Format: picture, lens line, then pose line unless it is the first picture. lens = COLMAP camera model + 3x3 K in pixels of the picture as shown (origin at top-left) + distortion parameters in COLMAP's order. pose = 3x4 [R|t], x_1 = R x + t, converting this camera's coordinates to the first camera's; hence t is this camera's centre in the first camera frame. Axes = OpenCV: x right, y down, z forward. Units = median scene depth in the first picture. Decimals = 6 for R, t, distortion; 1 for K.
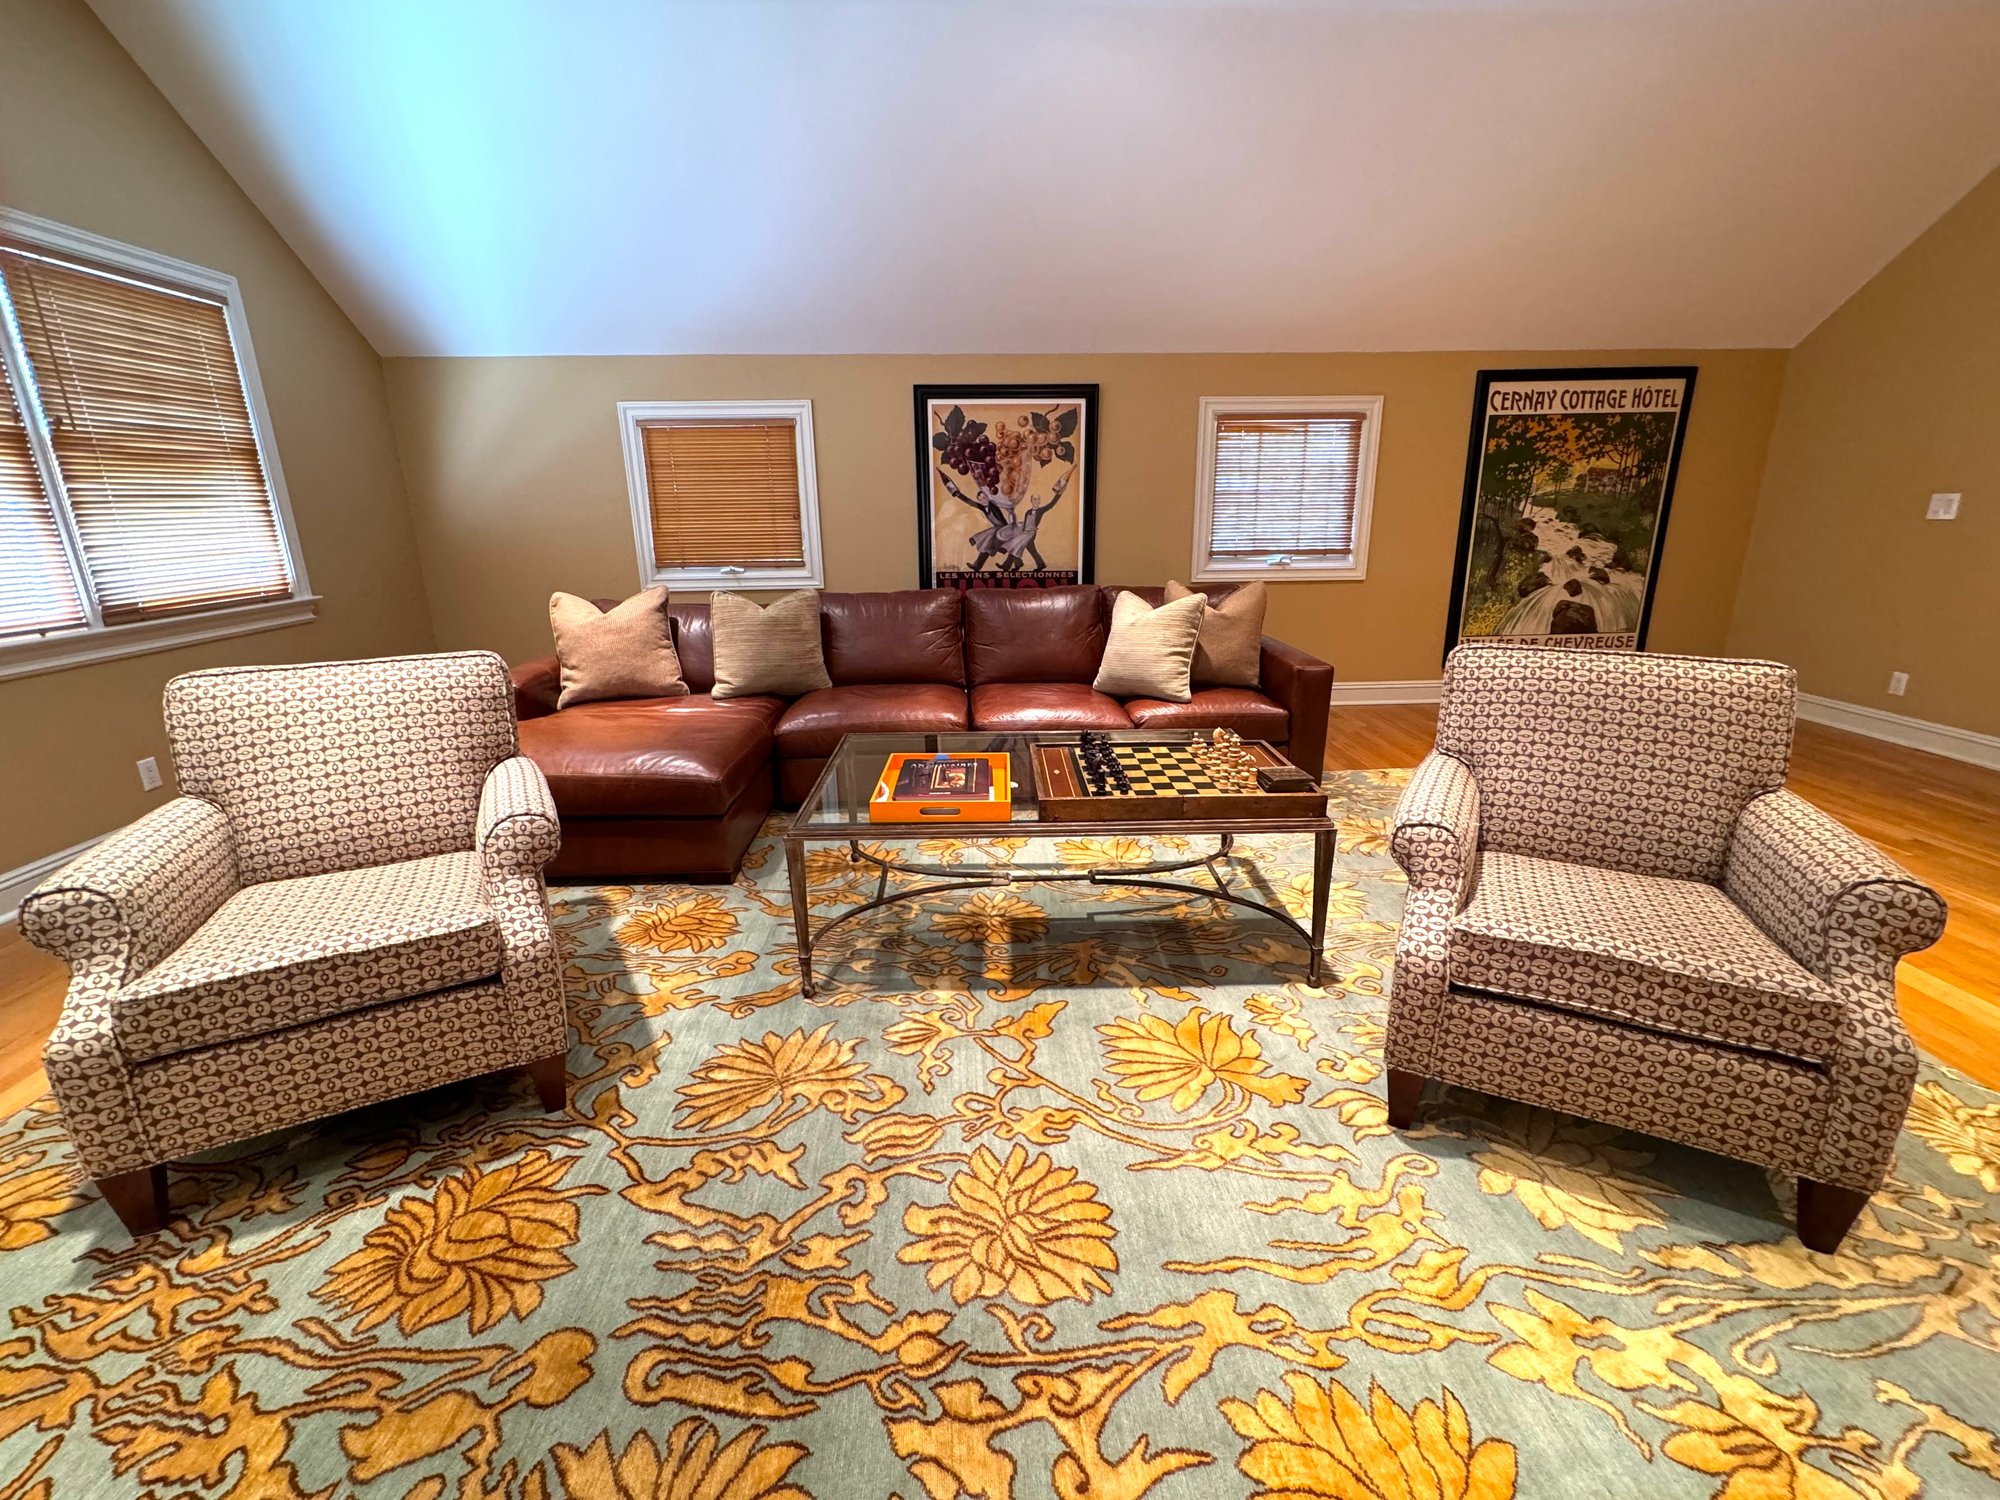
lens RADIAL K [[841.2, 0, 1001.0], [0, 841.2, 756.5], [0, 0, 1]] dist [0.003445, -0.001328]
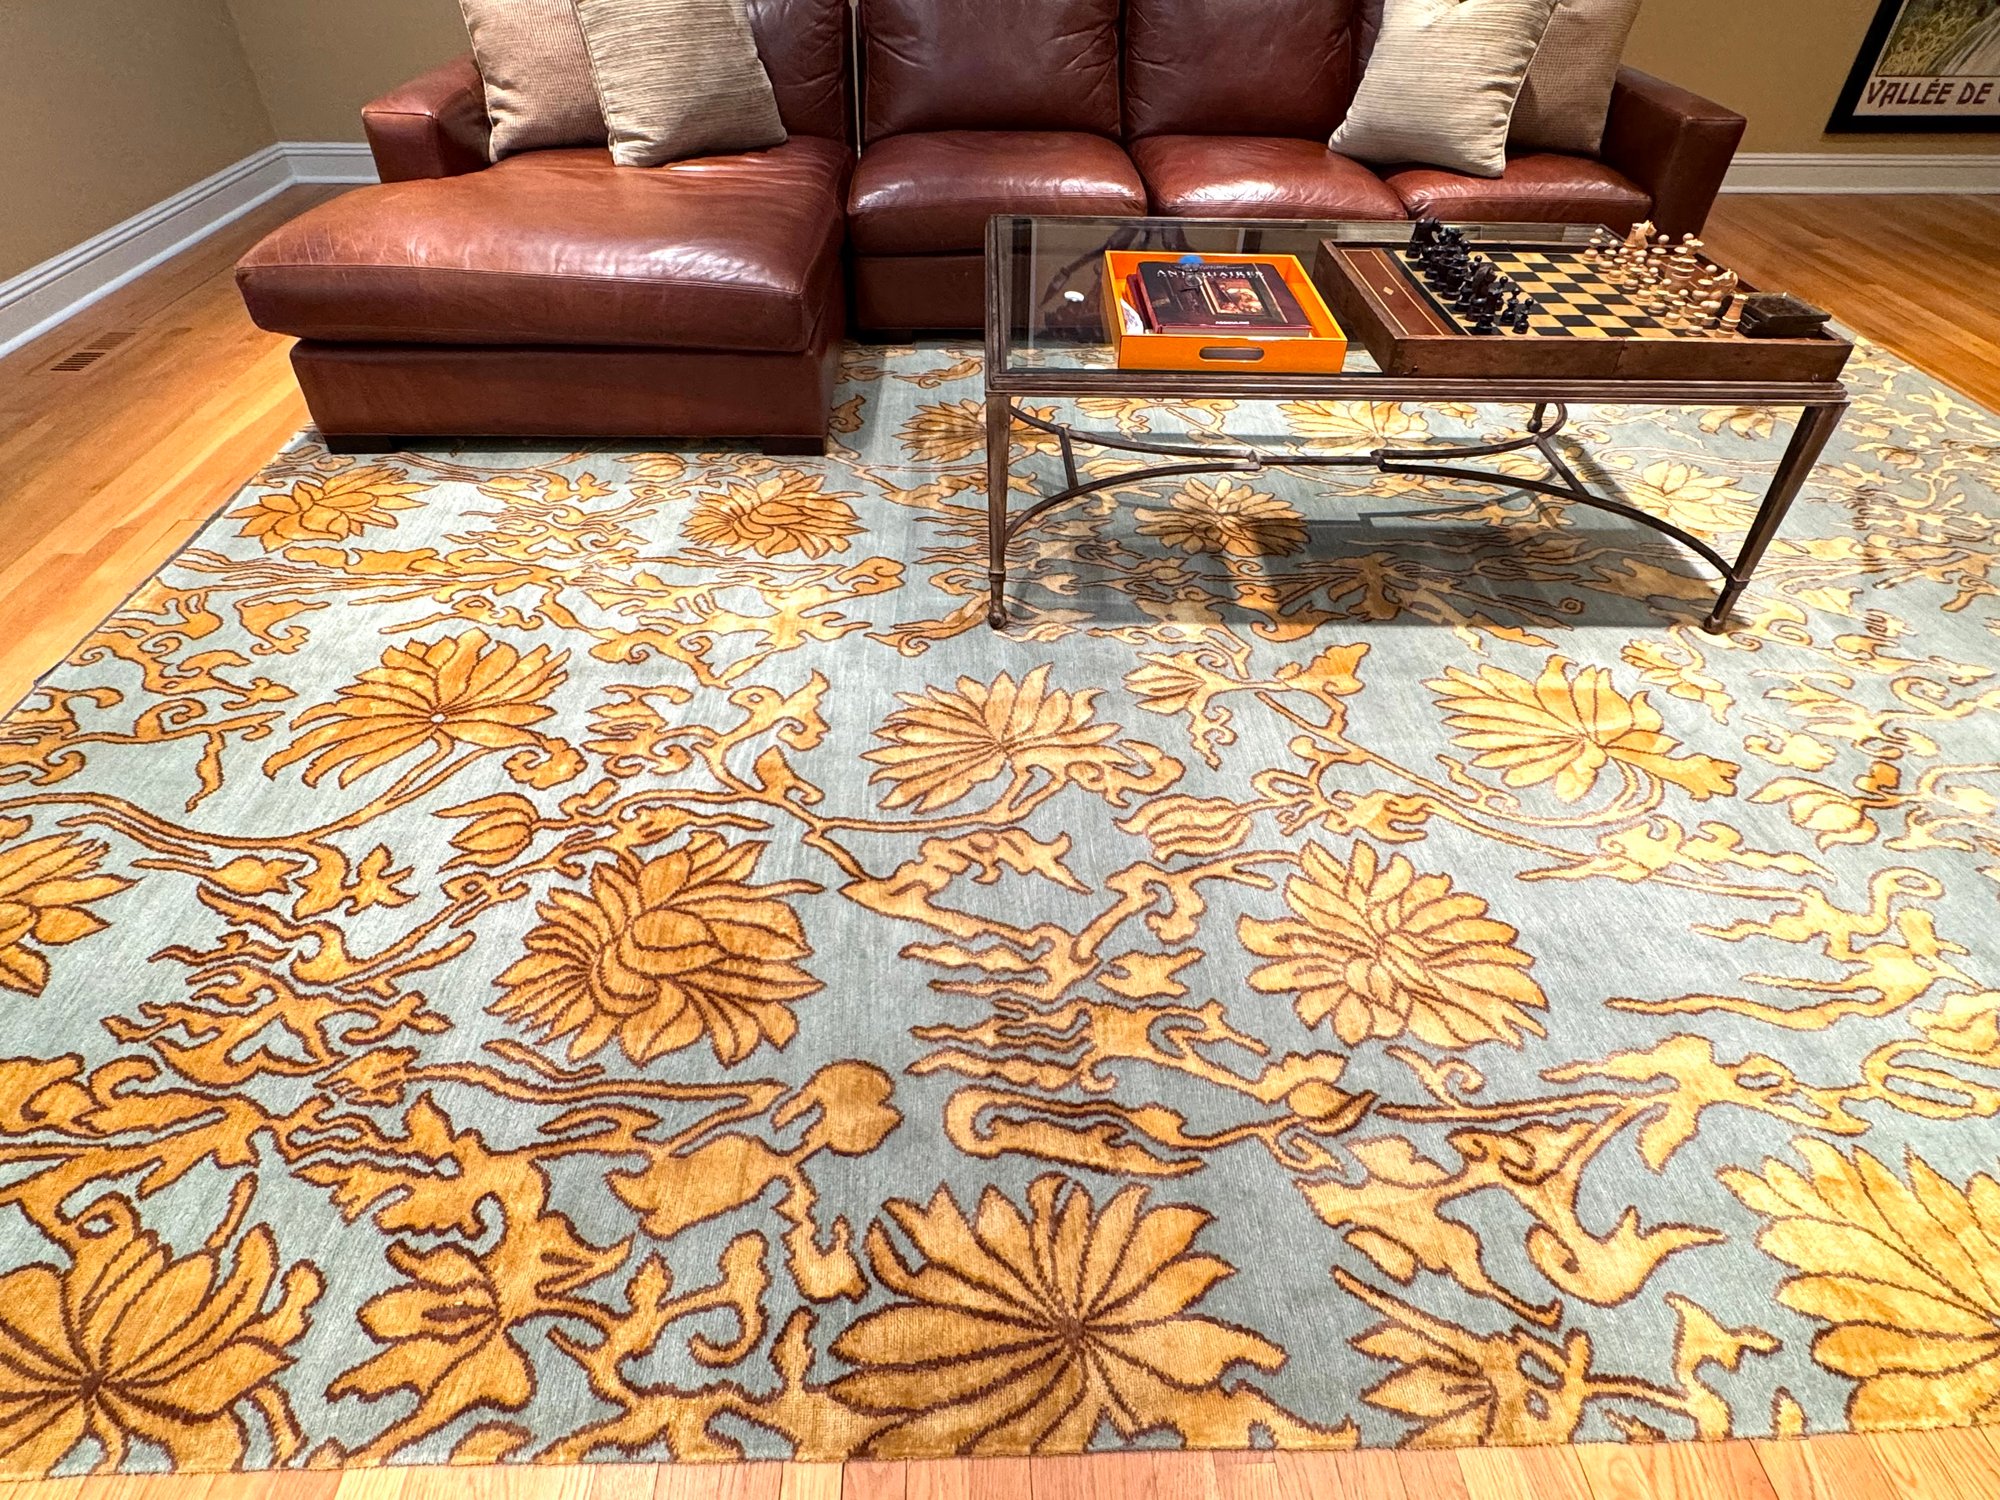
lens RADIAL K [[1092.5, 0, 991.4], [0, 1092.5, 744.3], [0, 0, 1]] dist [-0.005099, 0.002037]
pose [[0.999650, 0.025650, 0.006490, -0.324368], [-0.026087, 0.914523, 0.403691, 0.009691], [0.004420, -0.403719, 0.914872, 0.172835]]
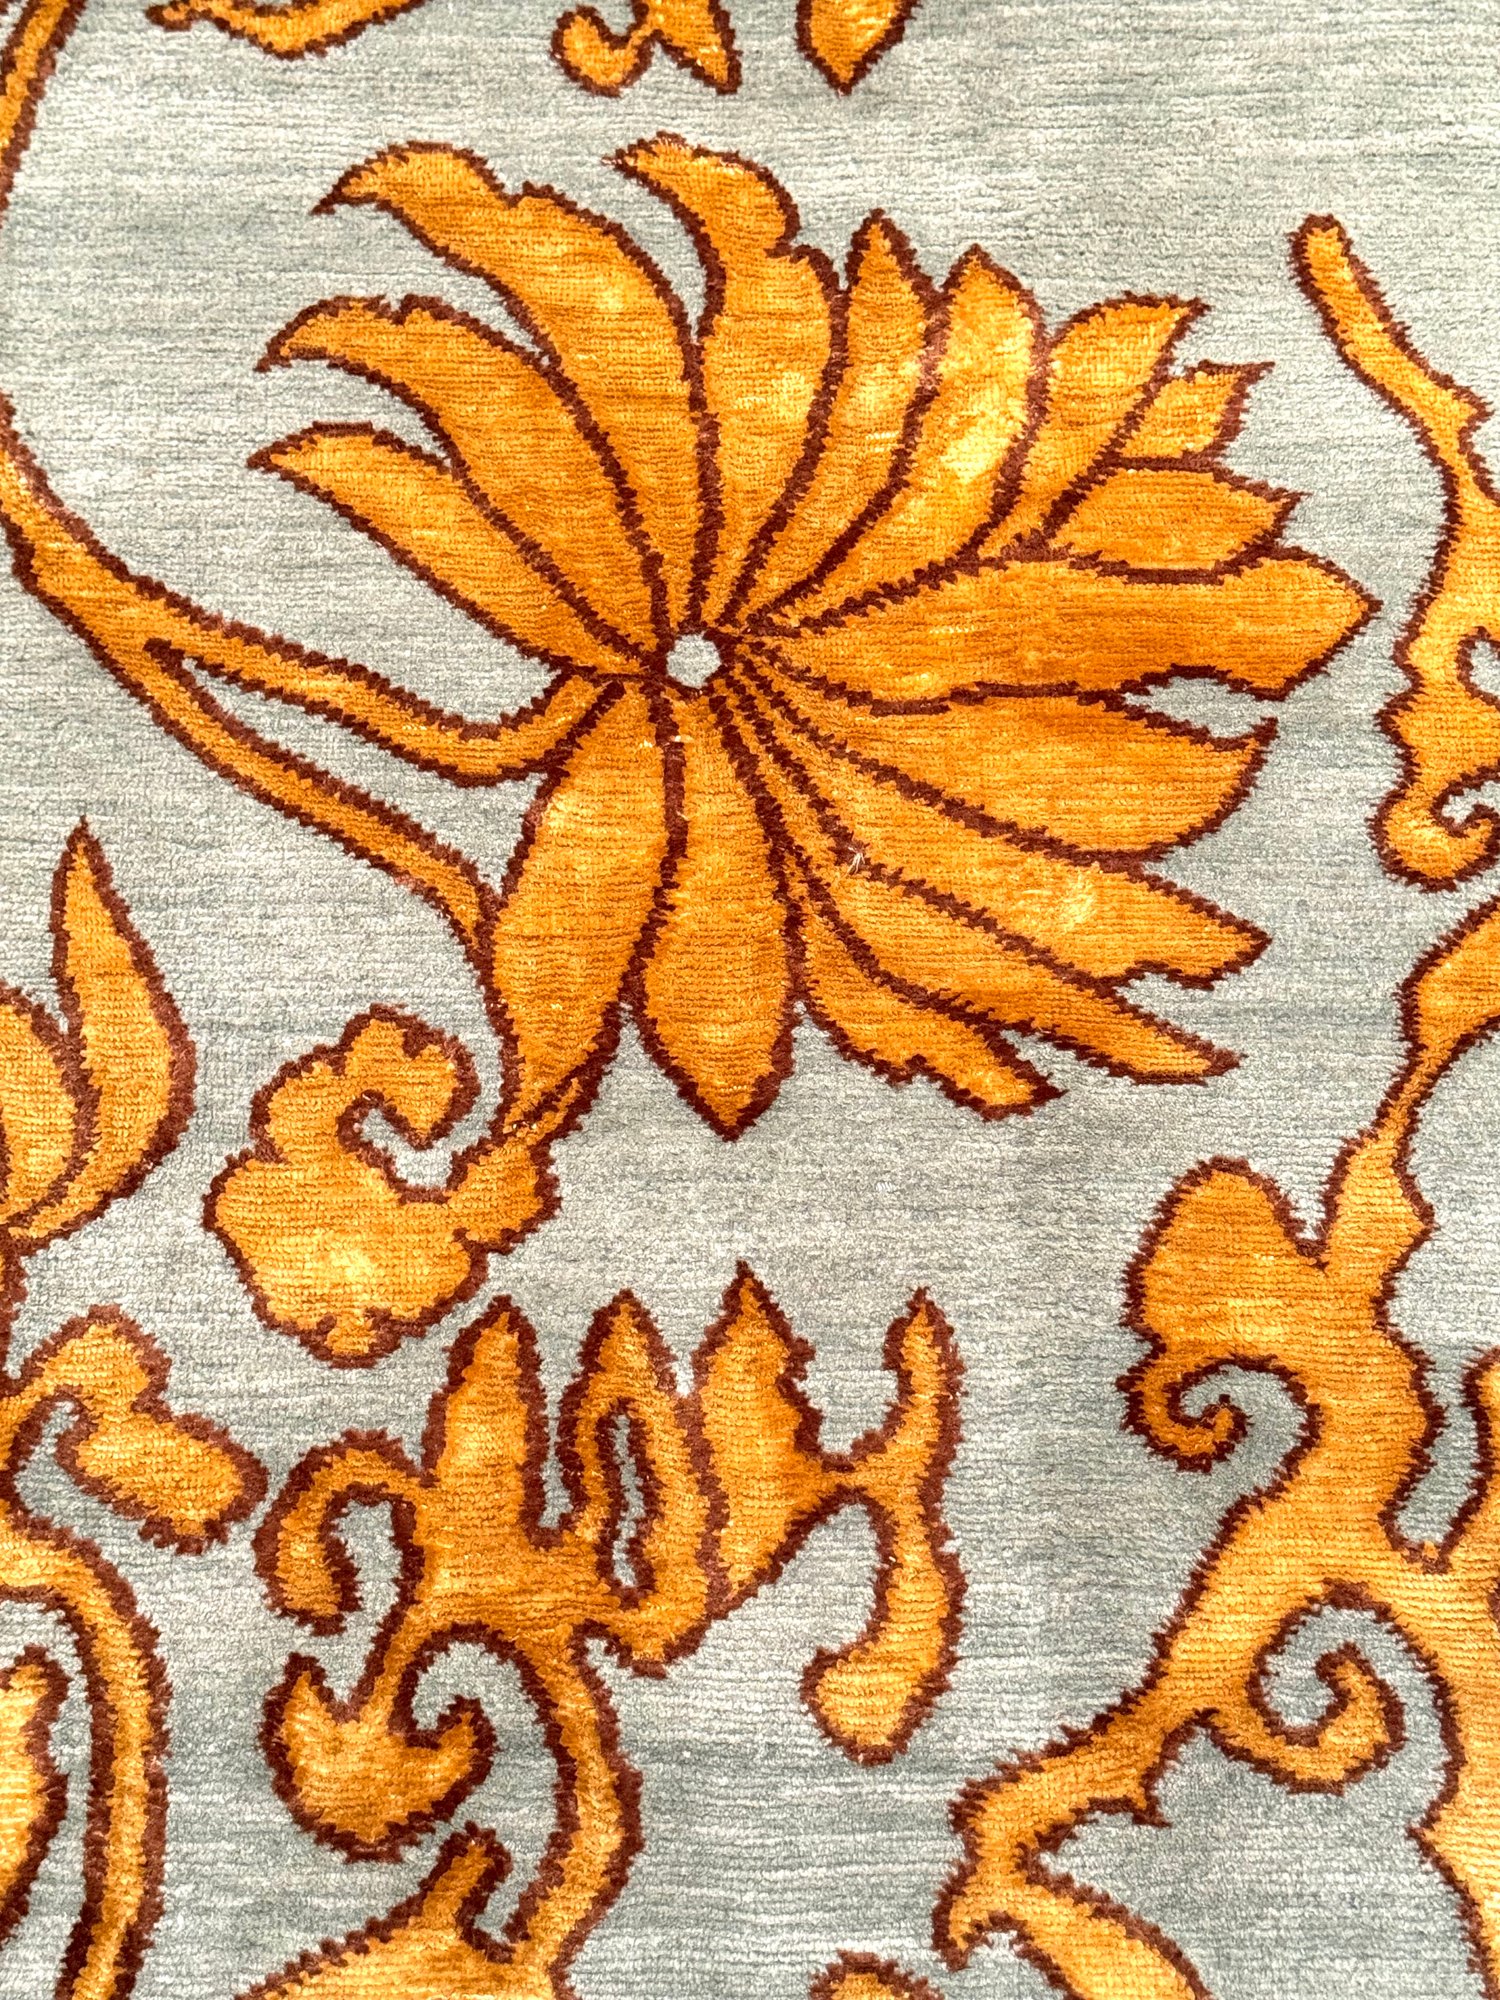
lens RADIAL K [[3035.0, 0, 743.7], [0, 3035.0, 1000.6], [0, 0, 1]] dist [0.137357, 0.000000]
pose [[-0.030141, 0.935198, -0.352841, -0.553475], [-0.306830, 0.327302, 0.893716, -0.164189], [0.951287, 0.135200, 0.277081, 1.014347]]
